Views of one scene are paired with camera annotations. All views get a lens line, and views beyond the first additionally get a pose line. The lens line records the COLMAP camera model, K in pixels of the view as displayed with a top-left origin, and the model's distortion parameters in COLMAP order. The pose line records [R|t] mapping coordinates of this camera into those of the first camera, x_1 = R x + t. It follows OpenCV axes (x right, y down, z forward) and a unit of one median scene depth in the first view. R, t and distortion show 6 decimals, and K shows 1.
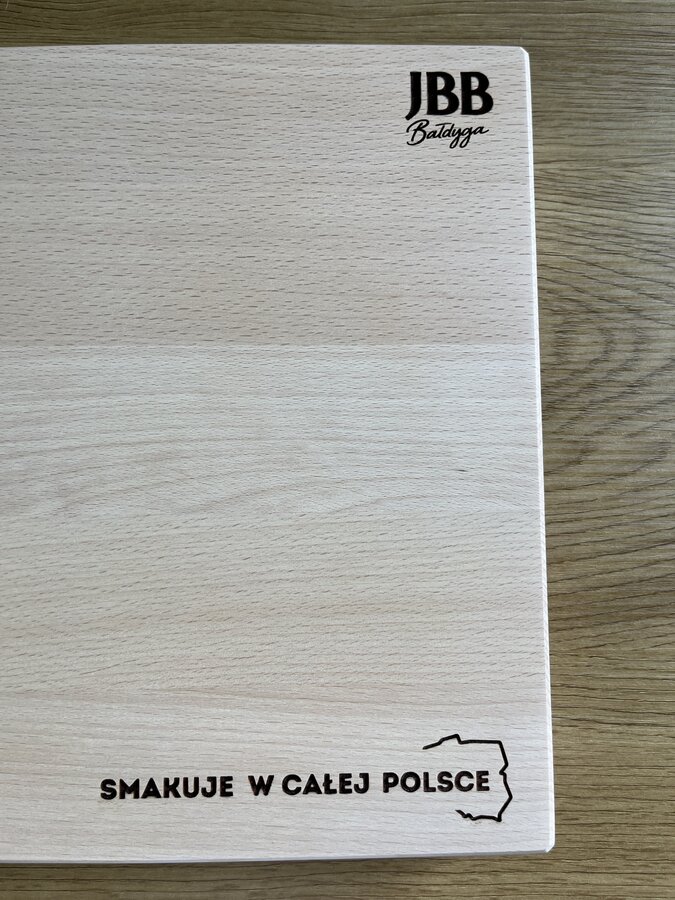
lens RADIAL K [[710.1, 0, 337.5], [0, 710.1, 447.2], [0, 0, 1]] dist [-0.009256, 0.018395]
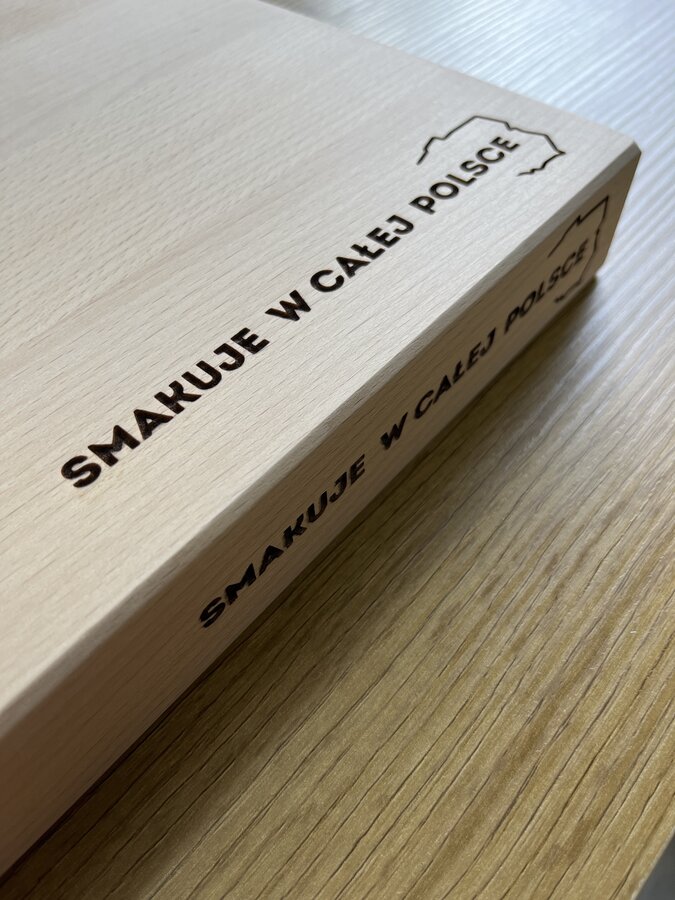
lens RADIAL K [[710.1, 0, 340.0], [0, 710.1, 449.9], [0, 0, 1]] dist [-0.009256, 0.018395]
pose [[0.660490, -0.631913, 0.405510, -0.390579], [0.750734, 0.564675, -0.342842, 0.770699], [-0.012335, 0.530874, 0.847361, 0.566469]]
